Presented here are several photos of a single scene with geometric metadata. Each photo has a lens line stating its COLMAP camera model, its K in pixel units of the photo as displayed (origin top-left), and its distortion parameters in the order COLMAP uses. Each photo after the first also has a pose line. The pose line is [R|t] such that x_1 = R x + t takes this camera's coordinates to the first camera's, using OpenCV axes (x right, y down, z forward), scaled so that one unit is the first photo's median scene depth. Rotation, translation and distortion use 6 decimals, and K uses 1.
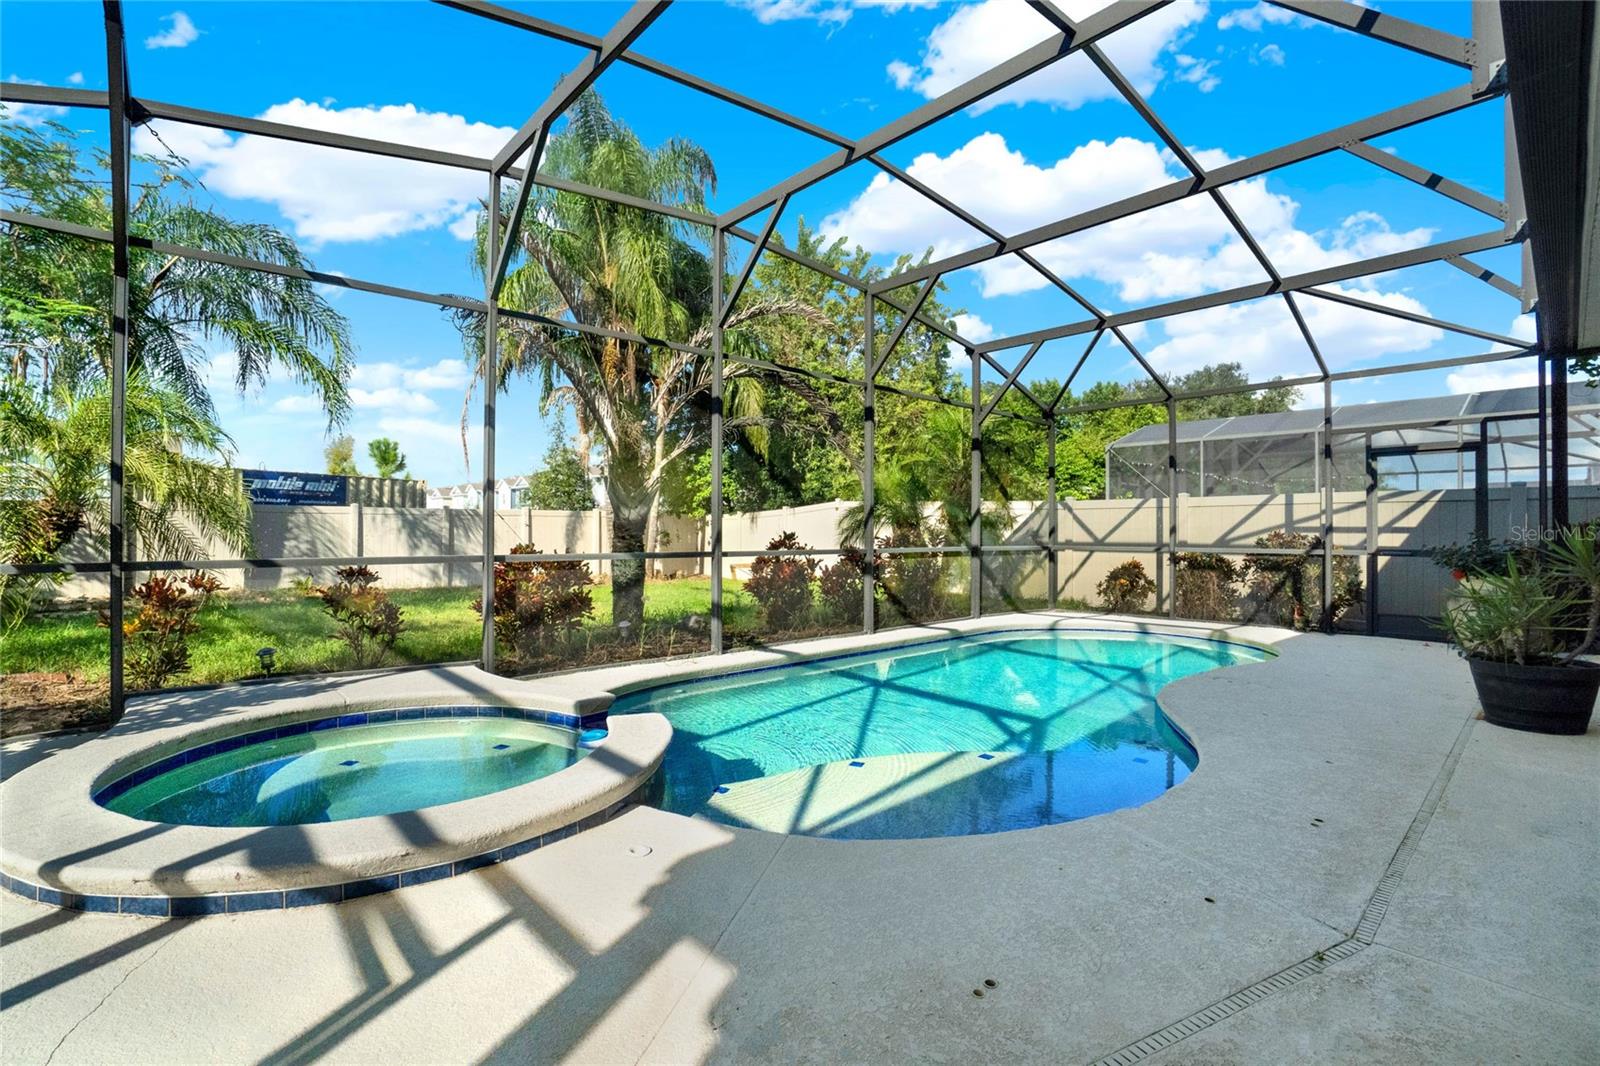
lens RADIAL K [[743.0, 0, 800.0], [0, 743.0, 533.0], [0, 0, 1]] dist [-0.068302, 0.026990]
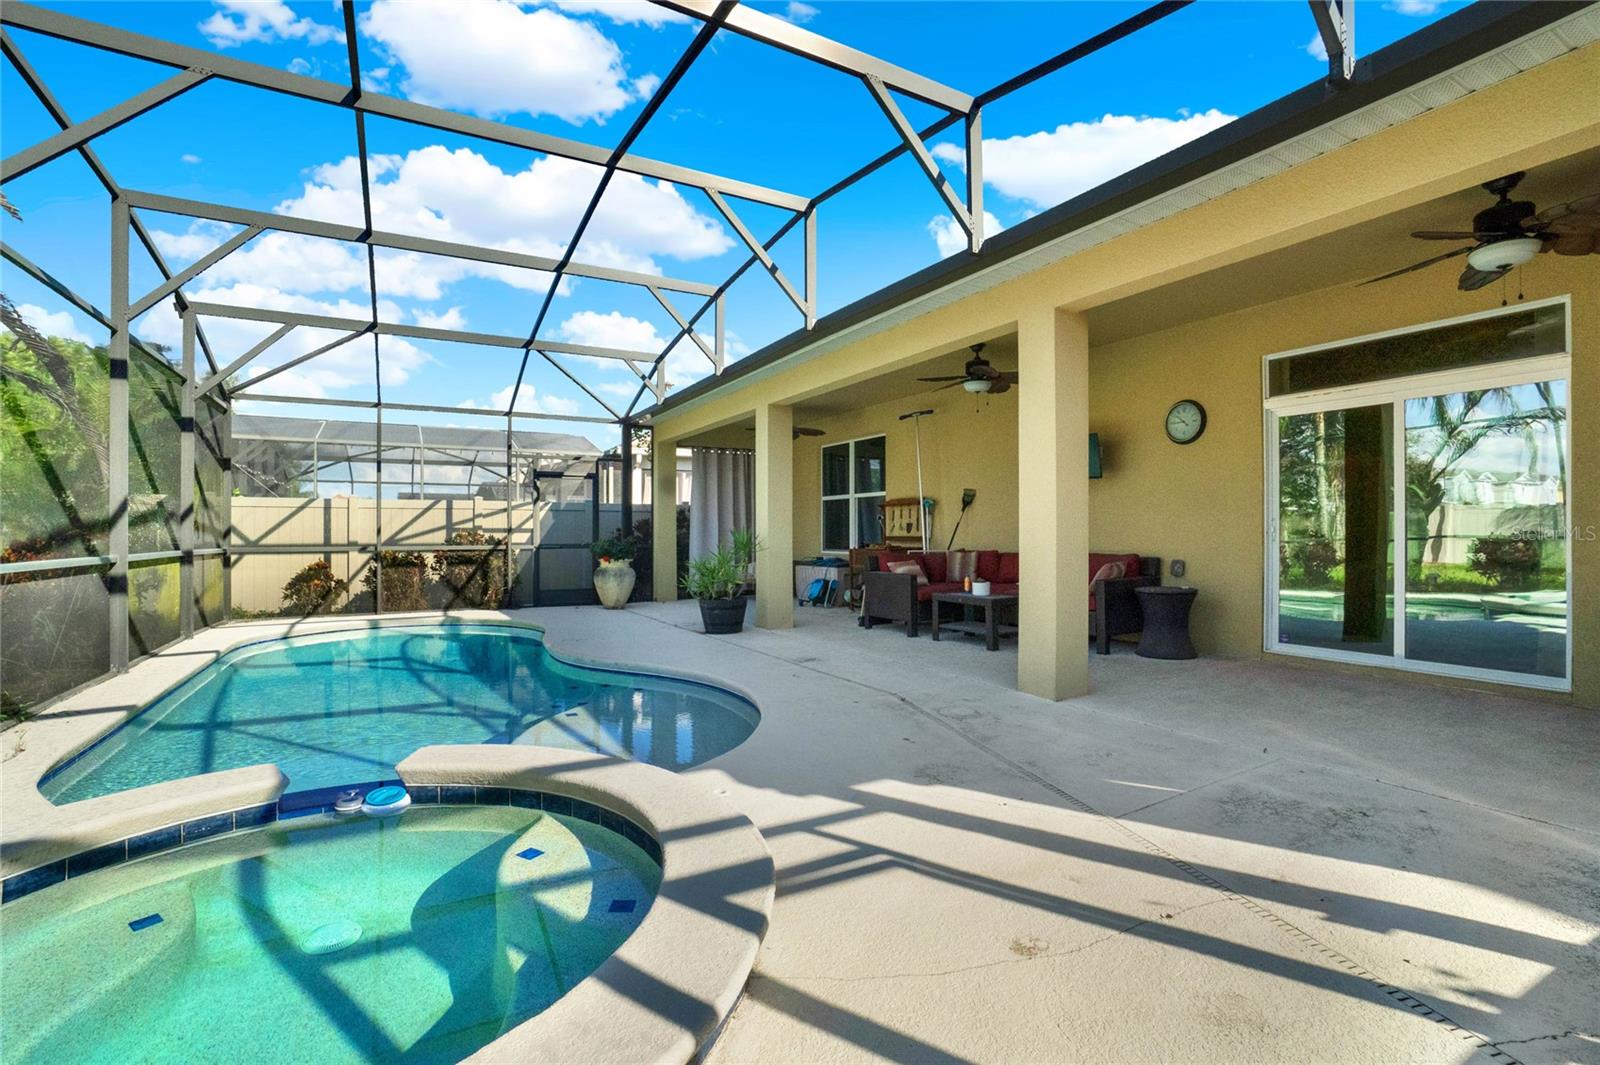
lens RADIAL K [[743.0, 0, 800.0], [0, 743.0, 532.5], [0, 0, 1]] dist [-0.068302, 0.026990]
pose [[0.216377, 0.000709, 0.976310, -0.405437], [0.006040, 0.999980, -0.002065, 0.005442], [-0.976291, 0.006344, 0.216369, 0.182824]]
